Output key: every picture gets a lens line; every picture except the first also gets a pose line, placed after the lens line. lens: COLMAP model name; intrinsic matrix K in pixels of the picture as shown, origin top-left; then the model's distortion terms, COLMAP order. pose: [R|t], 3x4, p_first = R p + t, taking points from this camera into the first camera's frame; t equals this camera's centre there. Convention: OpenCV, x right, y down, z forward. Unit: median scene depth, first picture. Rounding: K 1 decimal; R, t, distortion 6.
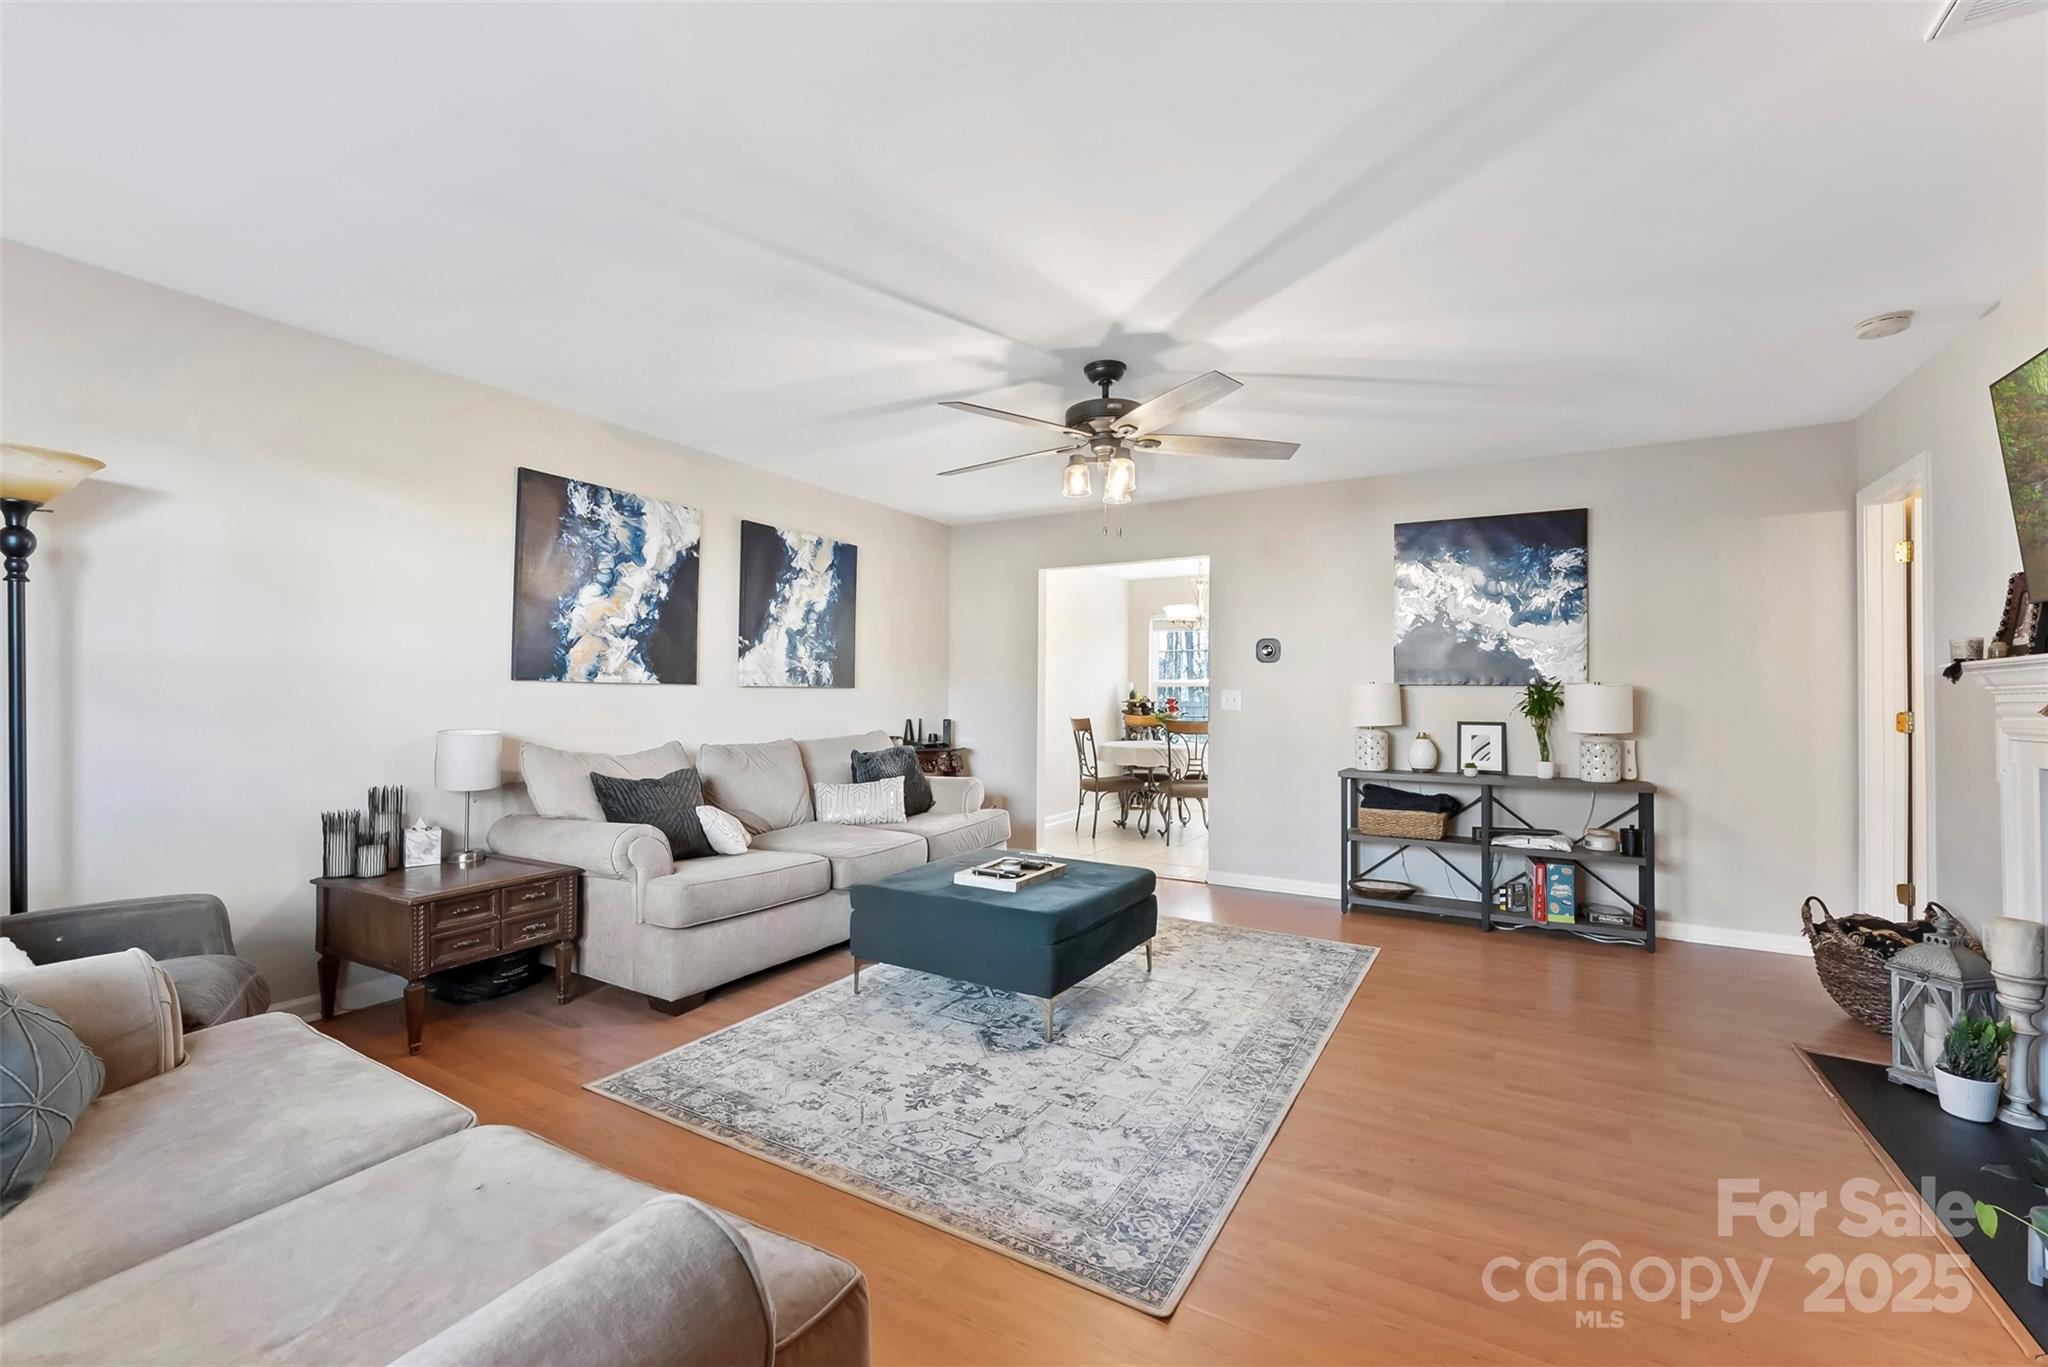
lens RADIAL K [[839.9, 0, 1025.0], [0, 839.9, 686.7], [0, 0, 1]] dist [0.000660, 0.000016]
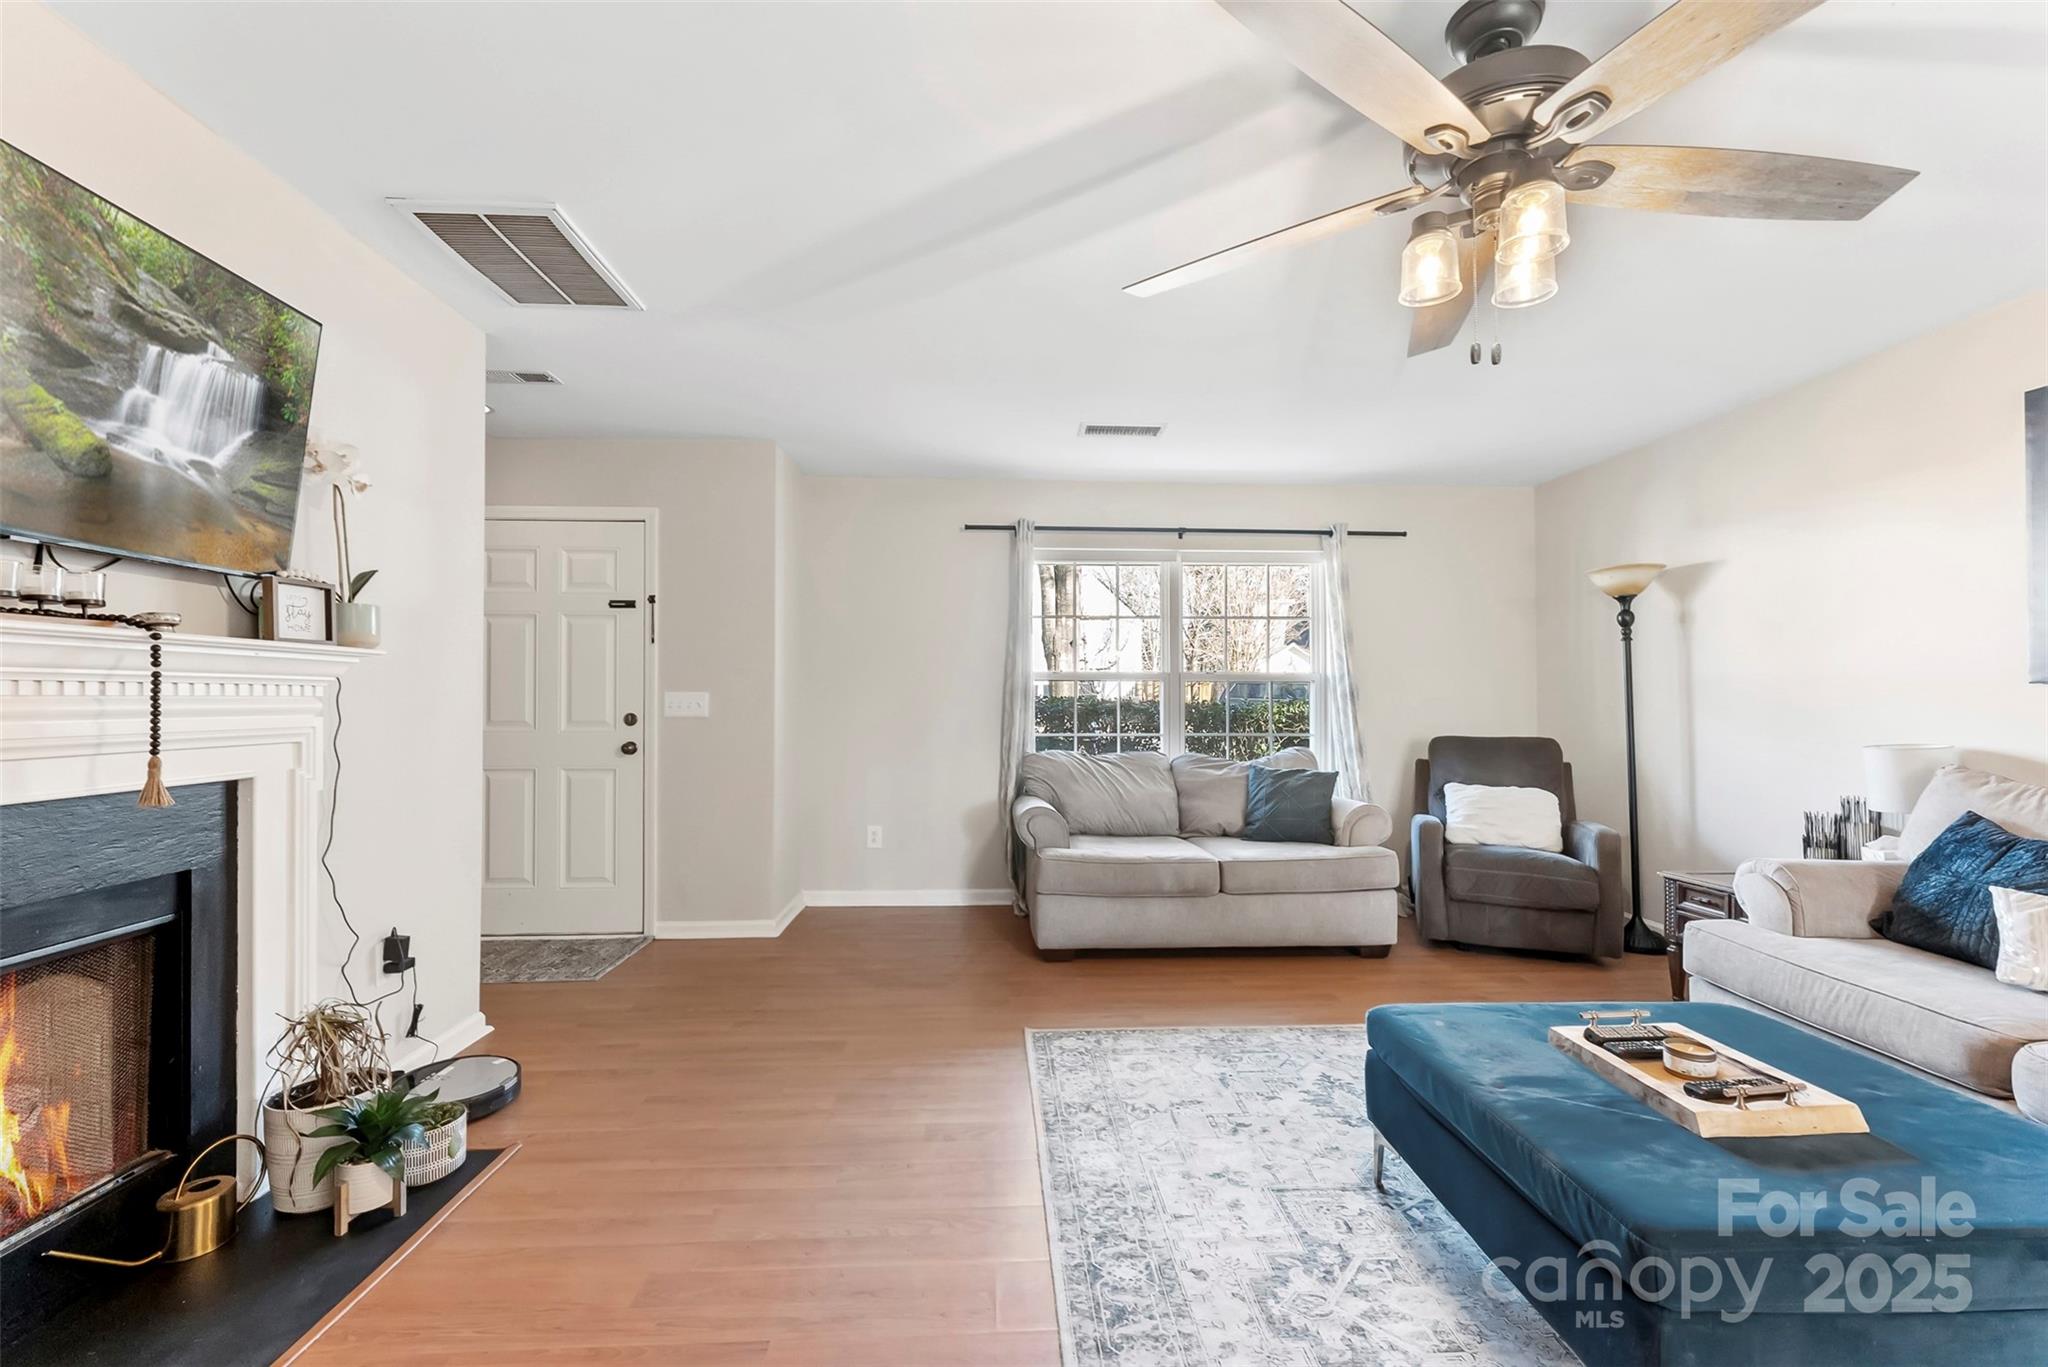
lens RADIAL K [[839.9, 0, 1025.0], [0, 839.9, 686.7], [0, 0, 1]] dist [0.000660, 0.000016]
pose [[-0.837000, -0.017647, -0.546918, 0.490041], [0.001309, 0.999412, -0.034251, 0.017943], [0.547201, -0.029384, -0.836485, 1.048234]]
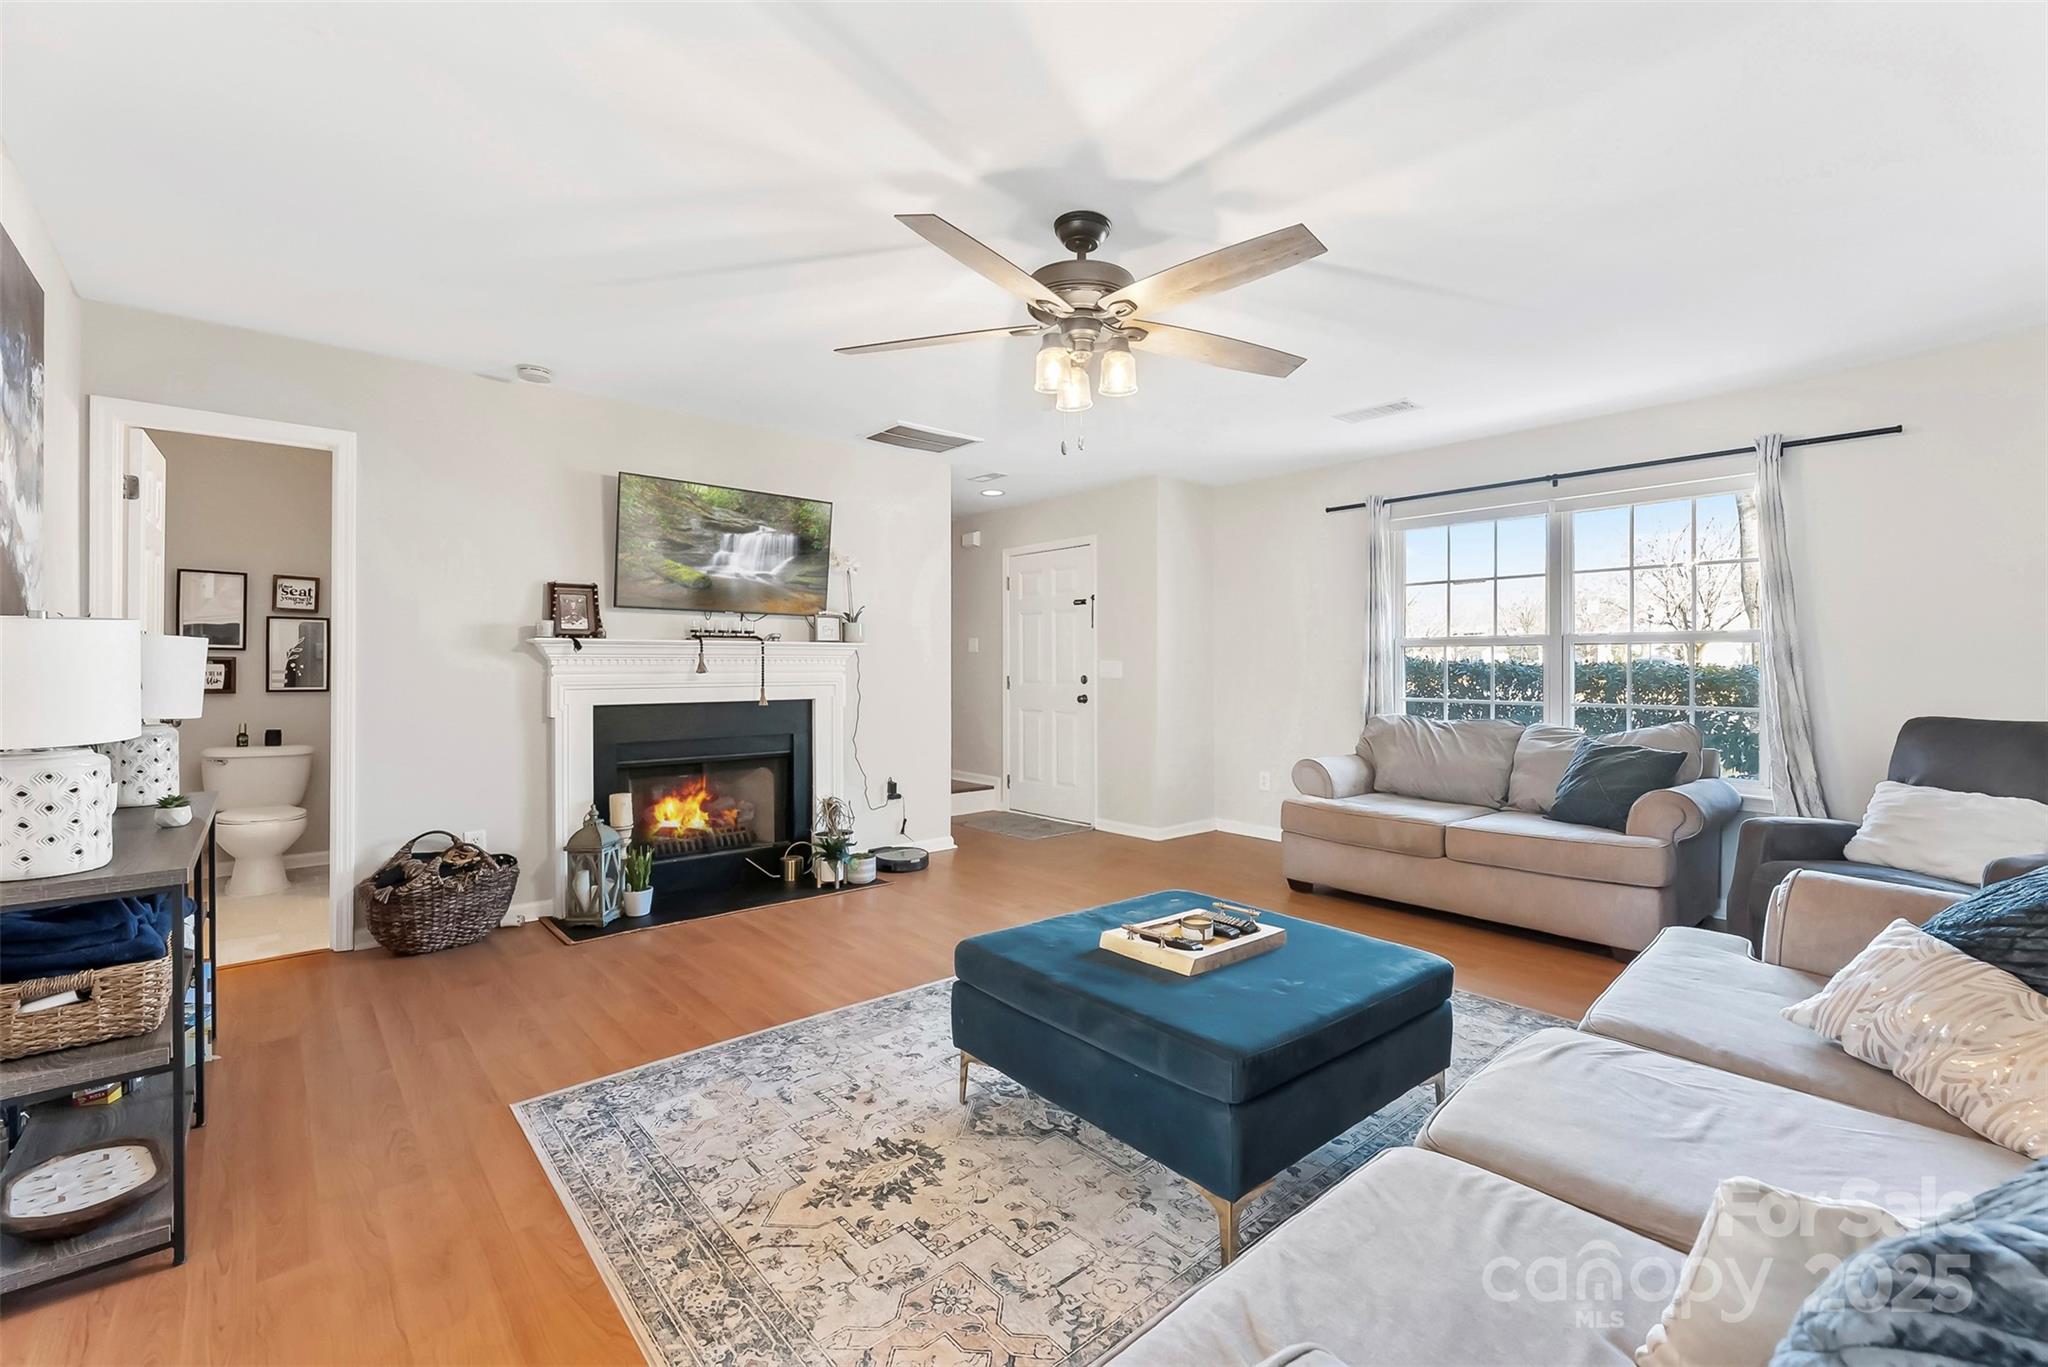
lens RADIAL K [[871.6, 0, 1028.3], [0, 871.6, 668.3], [0, 0, 1]] dist [0.001450, 0.000042]
pose [[-0.948768, -0.008393, 0.315863, -0.091180], [-0.012389, 0.999867, -0.010645, 0.020084], [-0.315731, -0.014013, -0.948745, 1.469482]]
